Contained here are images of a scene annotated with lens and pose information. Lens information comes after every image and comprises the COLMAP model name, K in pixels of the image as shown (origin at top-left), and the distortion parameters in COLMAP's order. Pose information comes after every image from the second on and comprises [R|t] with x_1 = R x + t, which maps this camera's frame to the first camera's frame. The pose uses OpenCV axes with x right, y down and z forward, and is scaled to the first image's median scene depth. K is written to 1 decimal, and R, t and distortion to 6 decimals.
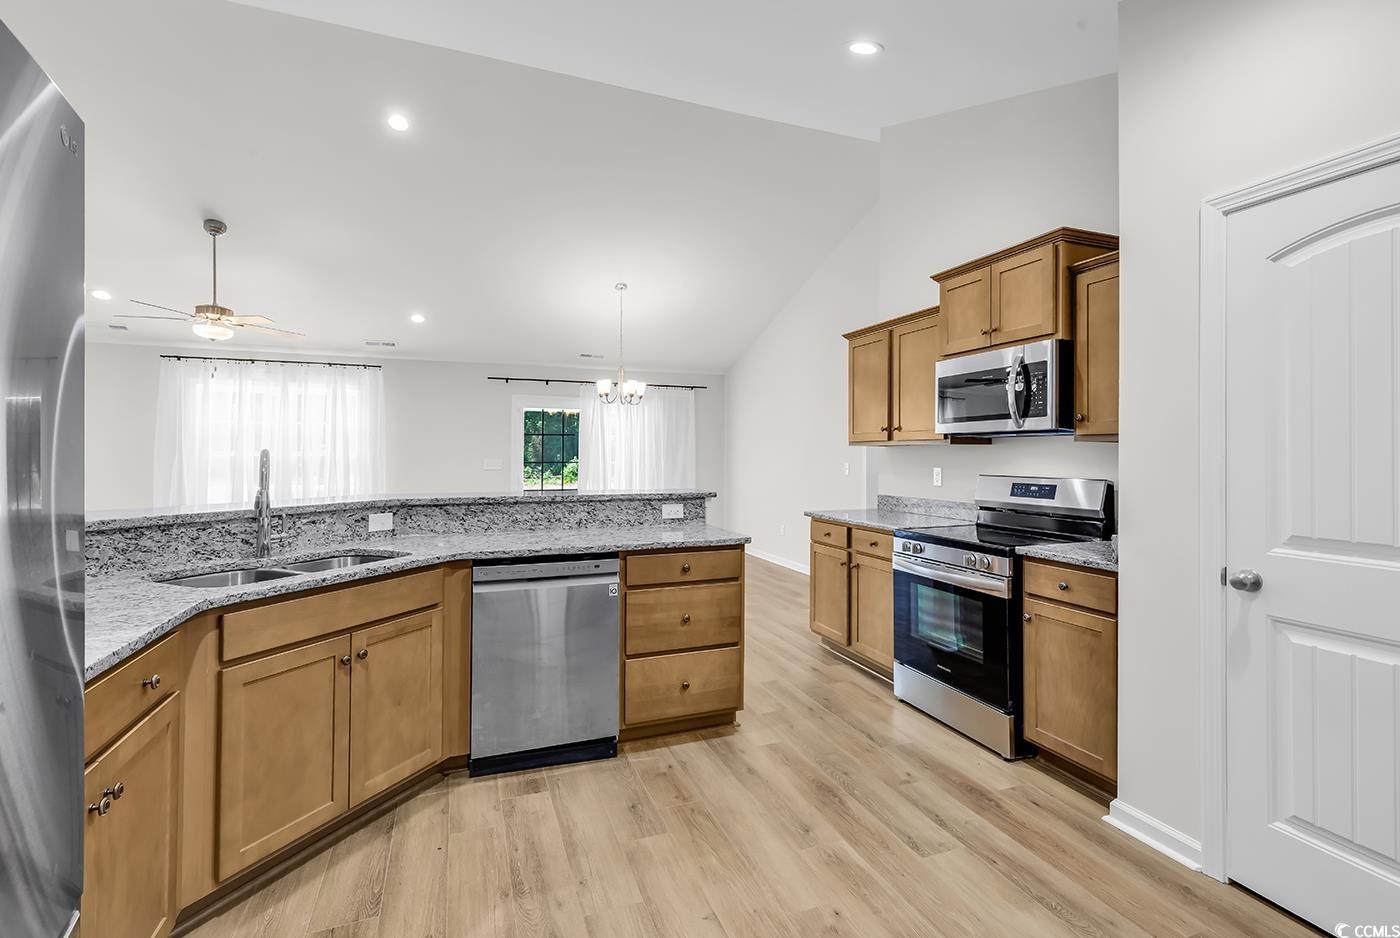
lens RADIAL K [[637.8, 0, 696.7], [0, 637.8, 440.8], [0, 0, 1]] dist [0.002911, -0.000198]
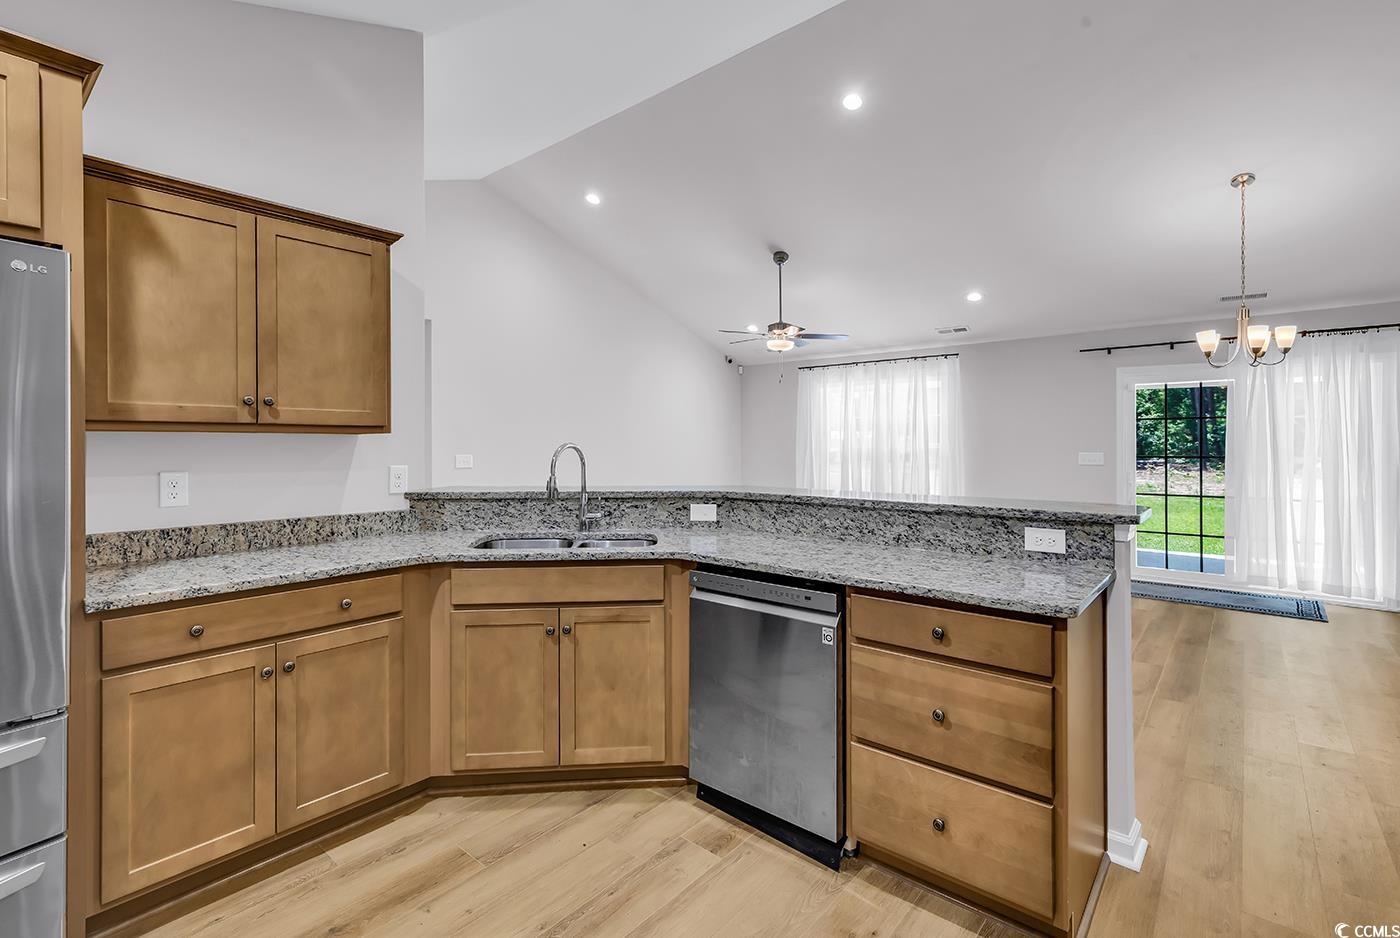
lens RADIAL K [[637.8, 0, 696.7], [0, 637.8, 440.8], [0, 0, 1]] dist [0.002911, -0.000198]
pose [[0.482446, -0.007128, -0.875897, 0.410097], [0.019698, 0.999802, 0.002713, 0.009079], [0.875704, -0.018563, 0.482491, 0.508304]]
